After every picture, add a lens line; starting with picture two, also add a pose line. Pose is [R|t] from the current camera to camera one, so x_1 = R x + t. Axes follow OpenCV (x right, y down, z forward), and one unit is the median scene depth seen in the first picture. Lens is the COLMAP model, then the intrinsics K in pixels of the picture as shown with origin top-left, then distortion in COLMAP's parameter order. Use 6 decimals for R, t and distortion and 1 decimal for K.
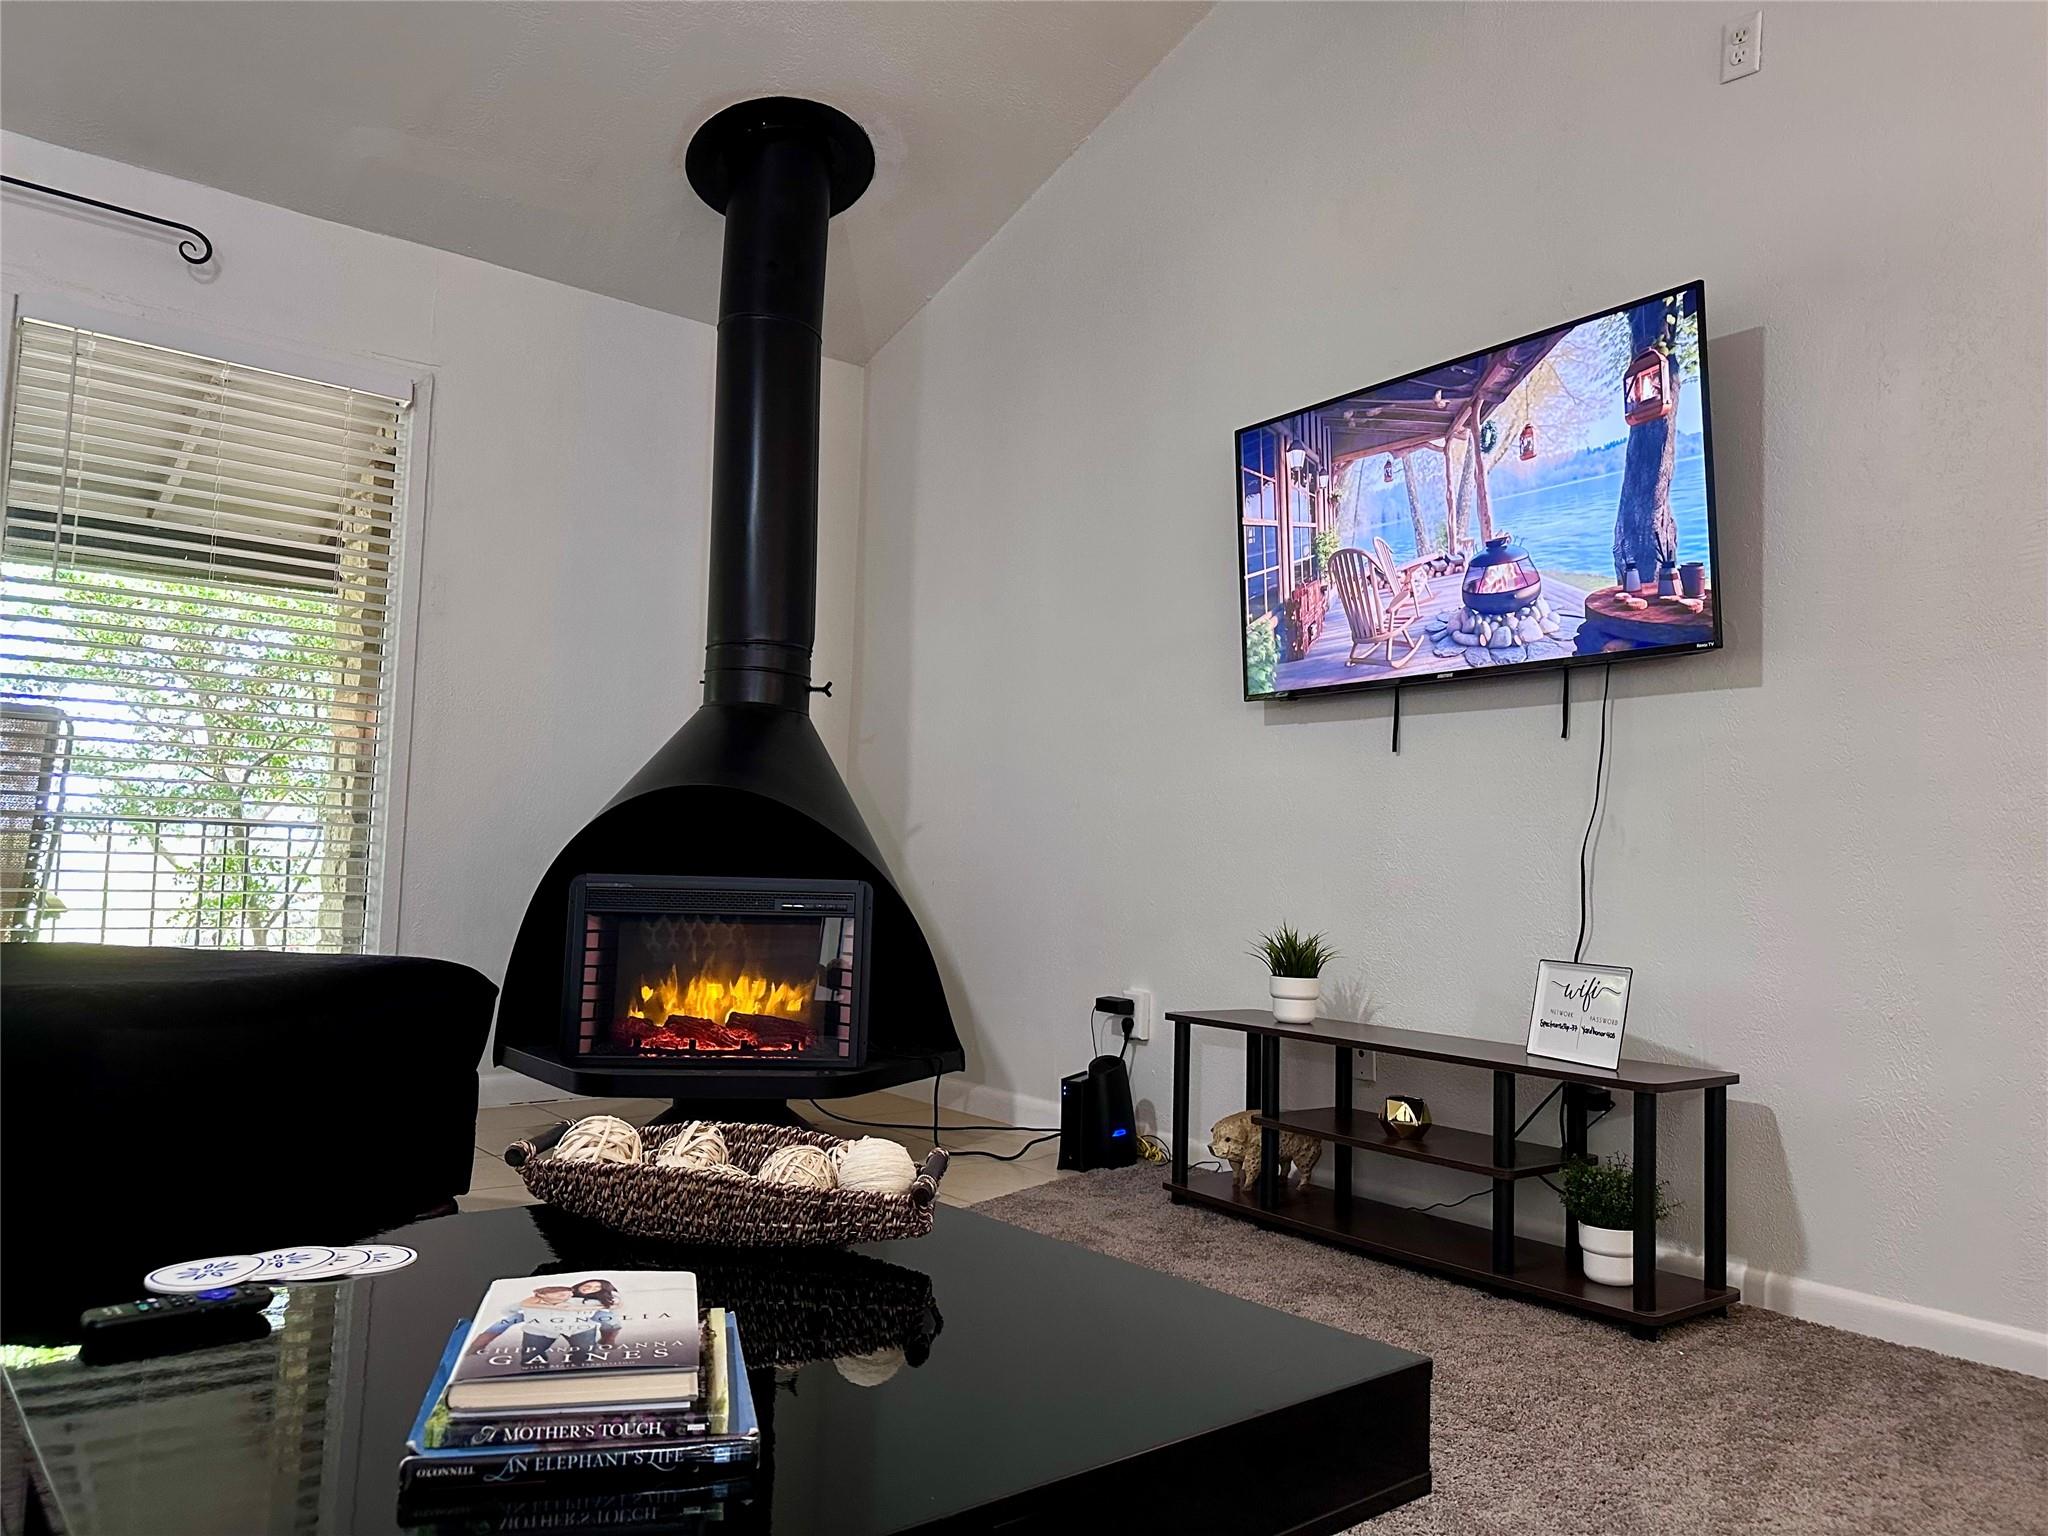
lens RADIAL K [[1425.4, 0, 1024.0], [0, 1425.4, 768.0], [0, 0, 1]] dist [0.128017, -0.332223]
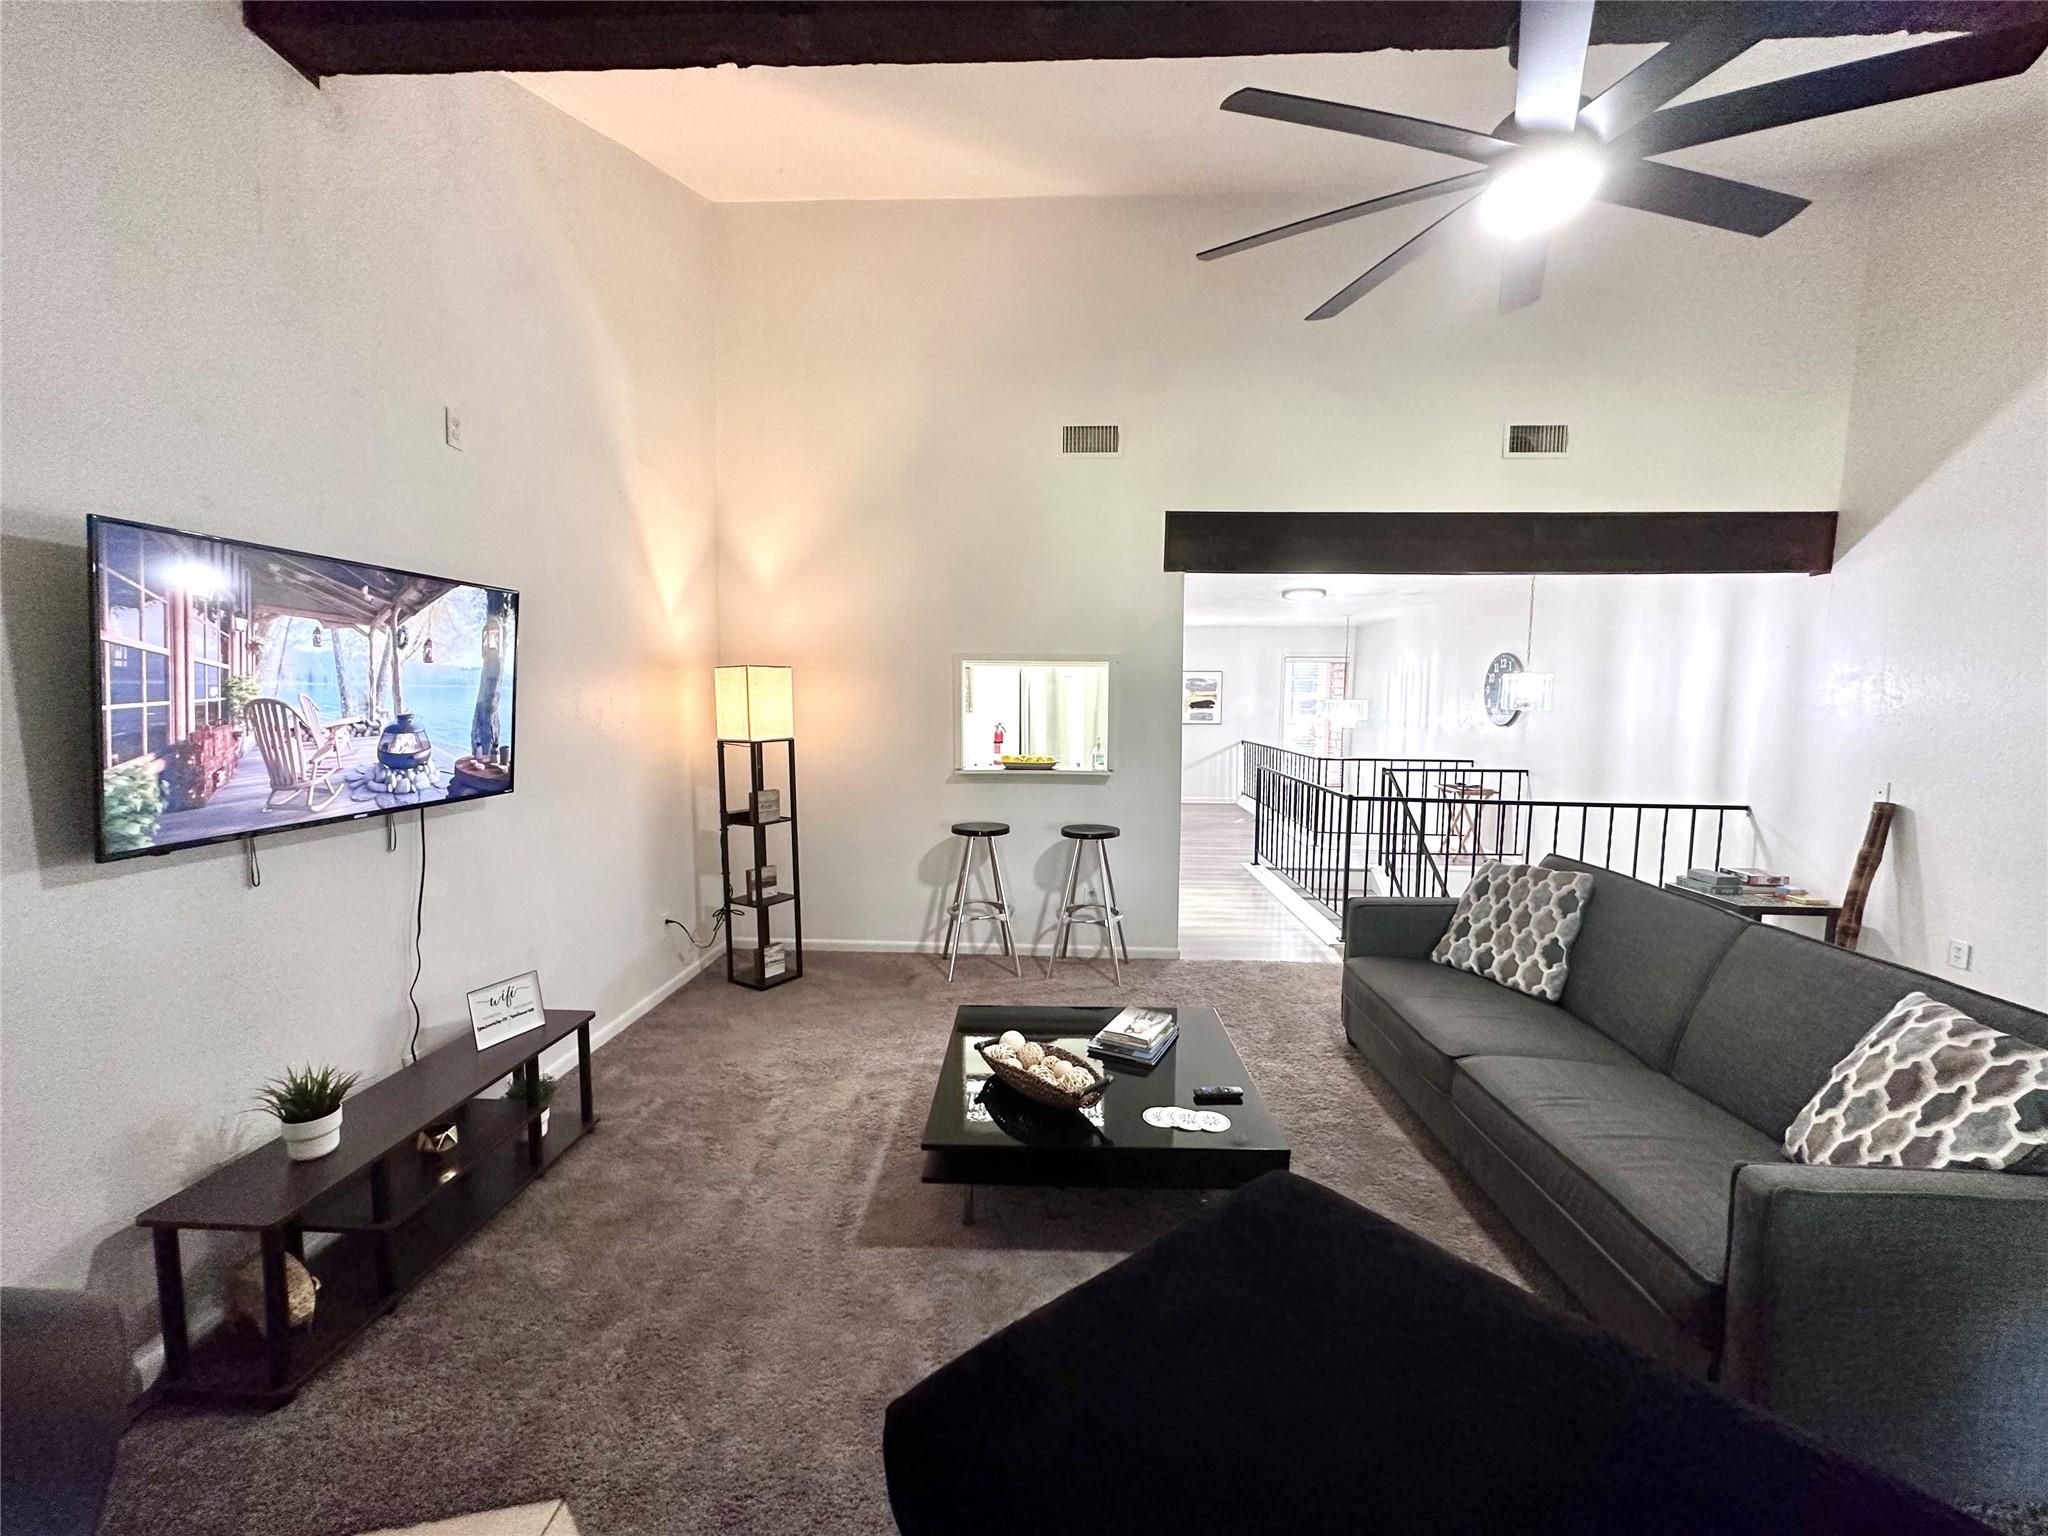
lens RADIAL K [[814.7, 0, 1024.0], [0, 814.7, 768.0], [0, 0, 1]] dist [0.000950, 0.000123]
pose [[-0.750093, -0.092689, 0.654805, -0.601380], [-0.079611, 0.995585, 0.049730, -0.187247], [-0.656523, -0.014828, -0.754160, 1.158017]]
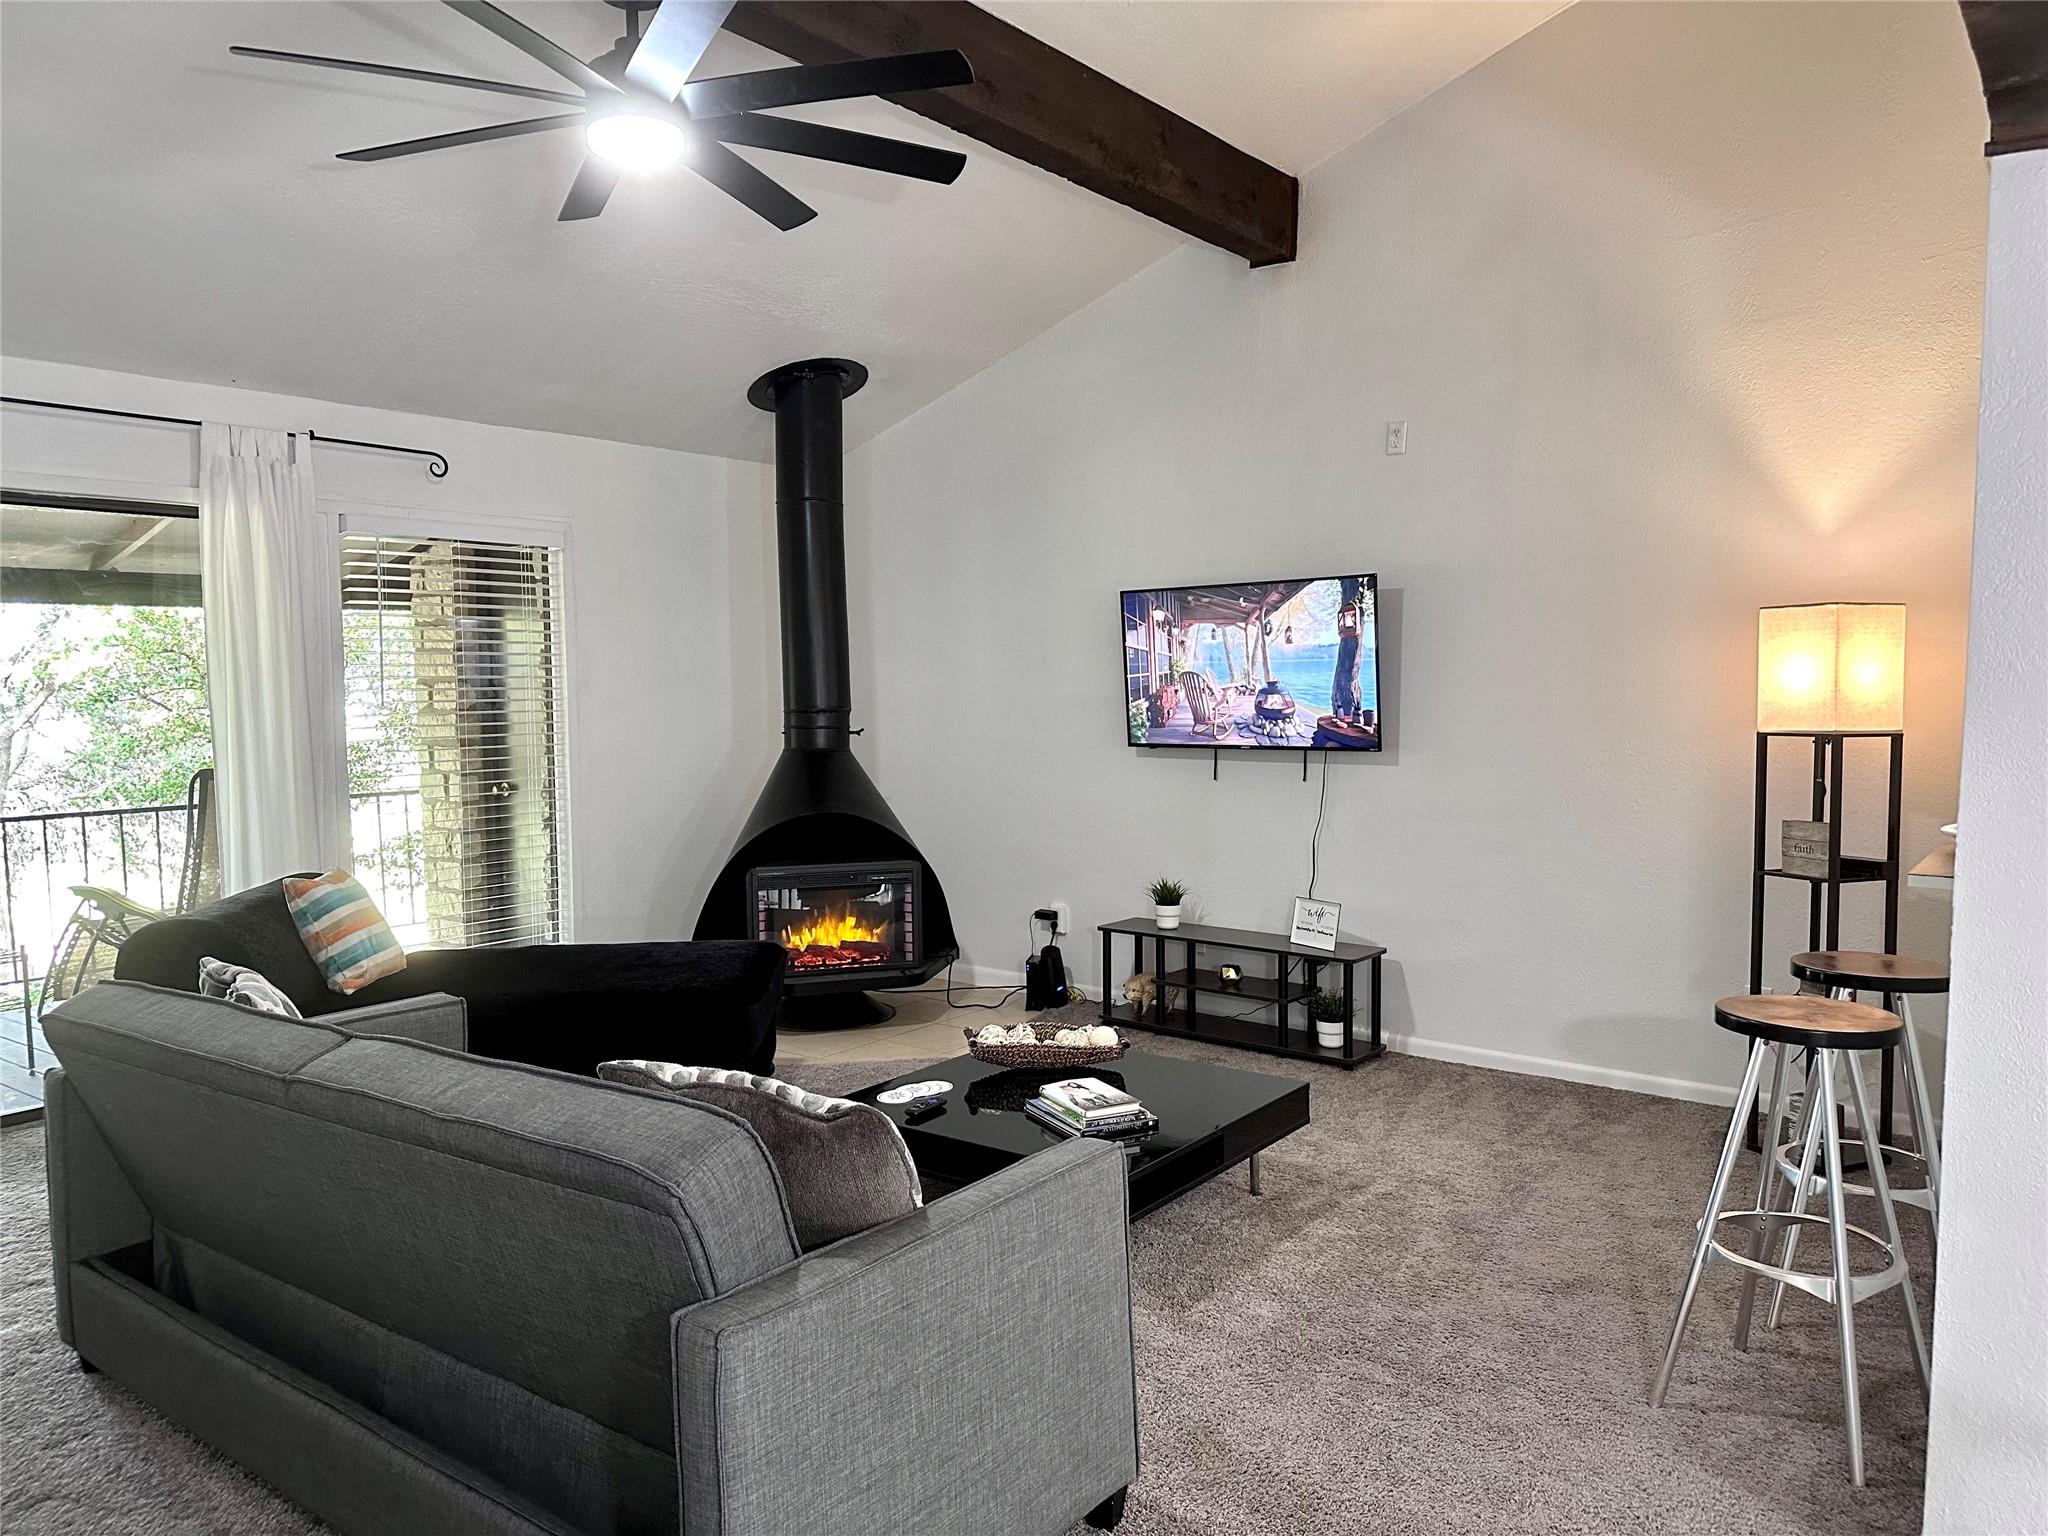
lens RADIAL K [[1427.3, 0, 1006.6], [0, 1427.3, 780.0], [0, 0, 1]] dist [0.003701, 0.000460]
pose [[0.975100, -0.055878, 0.214611, -0.426792], [0.023902, 0.988579, 0.148794, -0.311568], [-0.220474, -0.139960, 0.965299, -0.767843]]
